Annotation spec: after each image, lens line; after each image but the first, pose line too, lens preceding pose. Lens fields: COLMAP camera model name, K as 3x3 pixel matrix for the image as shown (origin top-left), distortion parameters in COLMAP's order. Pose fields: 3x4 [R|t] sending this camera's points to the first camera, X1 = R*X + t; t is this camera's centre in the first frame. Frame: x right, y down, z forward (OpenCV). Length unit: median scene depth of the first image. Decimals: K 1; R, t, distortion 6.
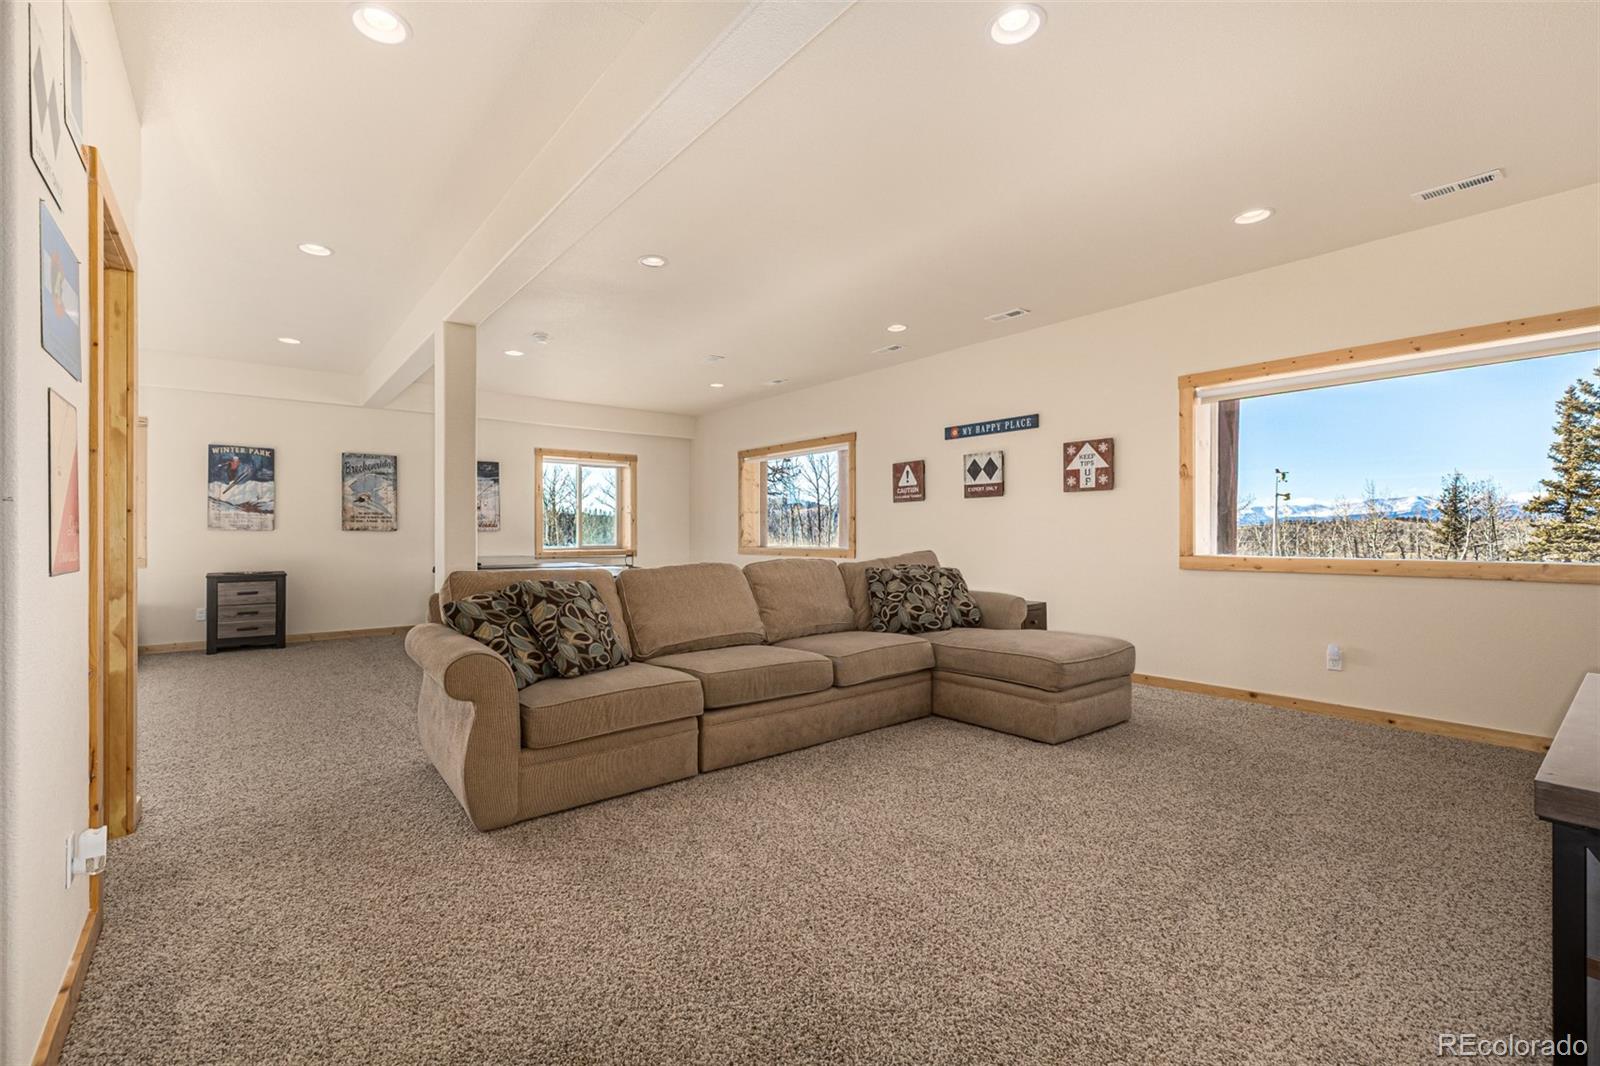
lens RADIAL K [[674.1, 0, 768.7], [0, 674.1, 537.3], [0, 0, 1]] dist [0.002646, 0.000056]
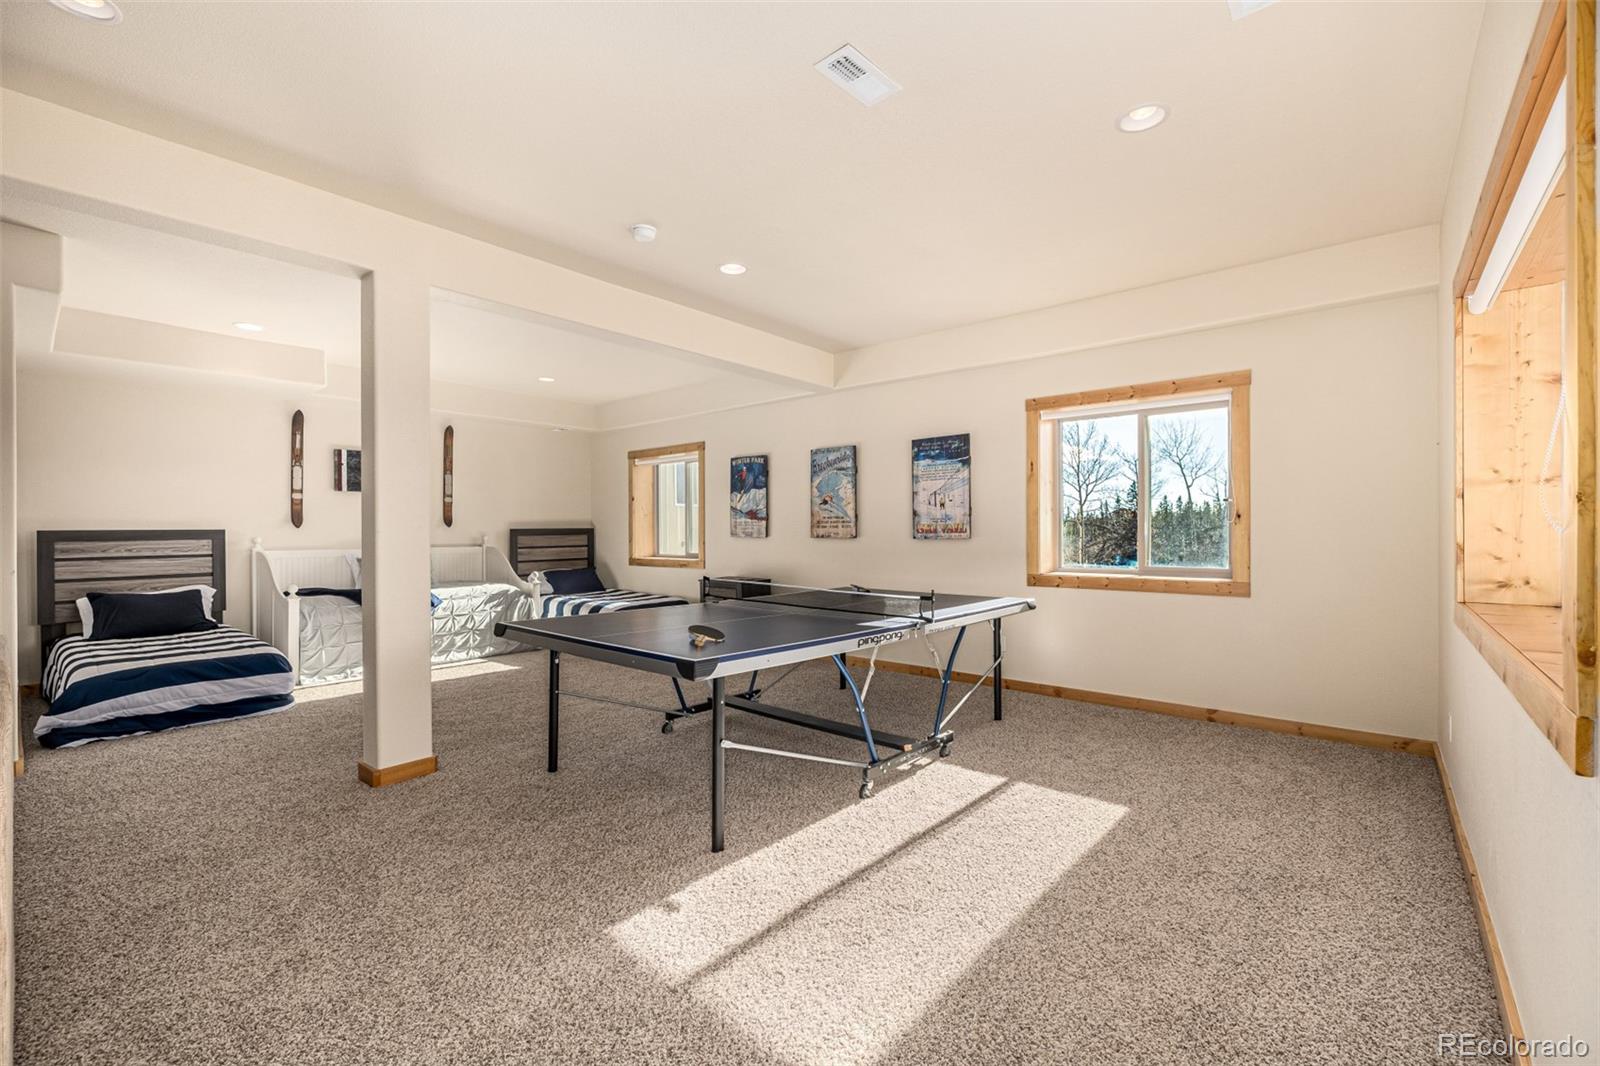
lens RADIAL K [[674.1, 0, 799.0], [0, 674.1, 534.5], [0, 0, 1]] dist [0.002646, 0.000056]
pose [[0.198341, 0.007297, -0.980106, 0.272980], [-0.000923, 0.999973, 0.007258, -0.024681], [0.980133, -0.000535, 0.198342, 0.959186]]
